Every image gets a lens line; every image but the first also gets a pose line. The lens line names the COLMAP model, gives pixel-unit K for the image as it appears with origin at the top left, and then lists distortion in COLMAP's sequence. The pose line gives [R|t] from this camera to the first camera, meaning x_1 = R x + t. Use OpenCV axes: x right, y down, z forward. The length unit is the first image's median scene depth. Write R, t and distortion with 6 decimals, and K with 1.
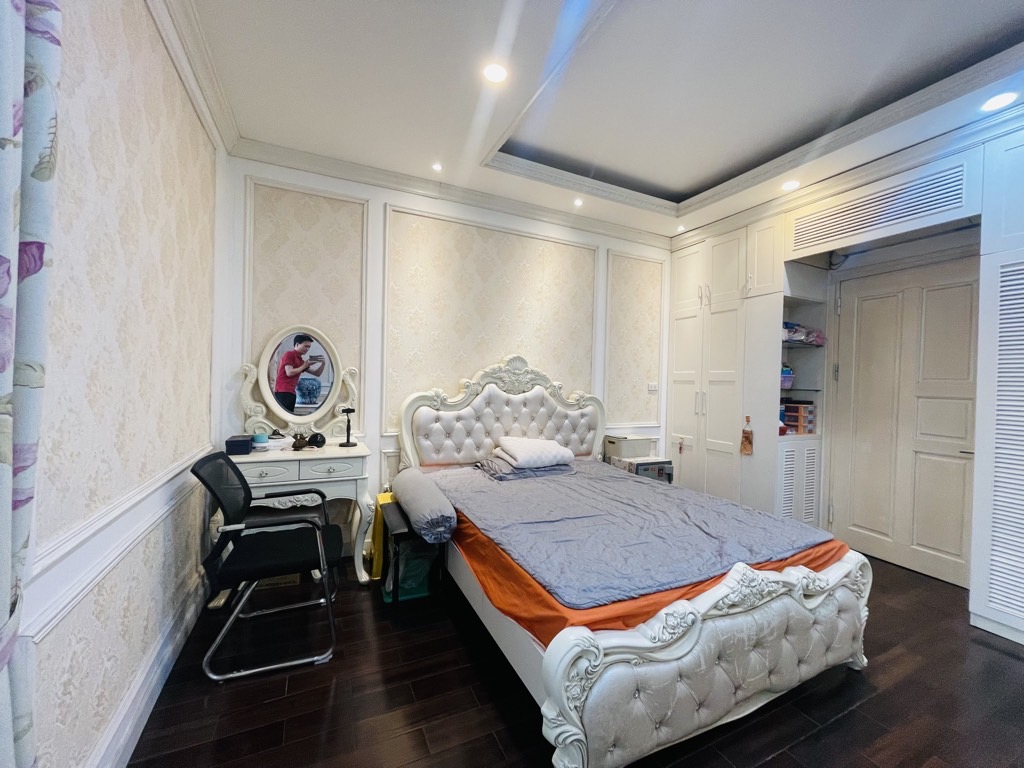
lens RADIAL K [[413.9, 0, 515.3], [0, 413.9, 386.7], [0, 0, 1]] dist [0.000414, 0.000039]
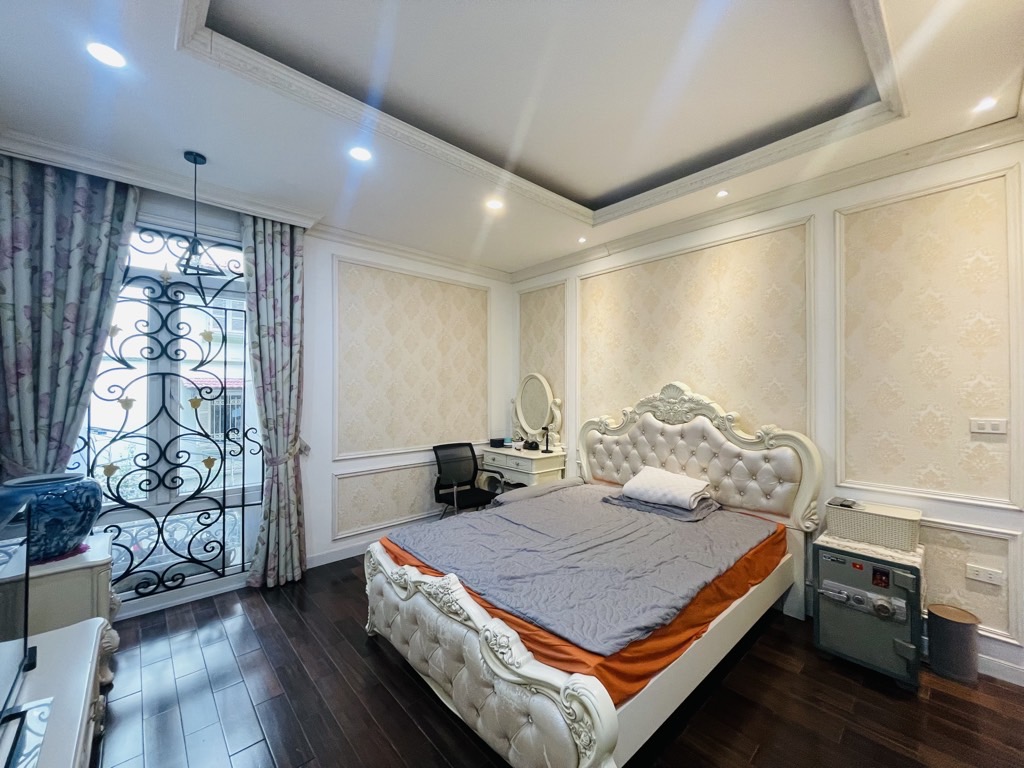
lens RADIAL K [[413.9, 0, 513.9], [0, 413.9, 385.2], [0, 0, 1]] dist [0.000414, 0.000039]
pose [[0.284220, -0.035749, -0.958092, 0.827266], [-0.010706, 0.999124, -0.040456, -0.029792], [0.958699, 0.021756, 0.283588, 0.392271]]
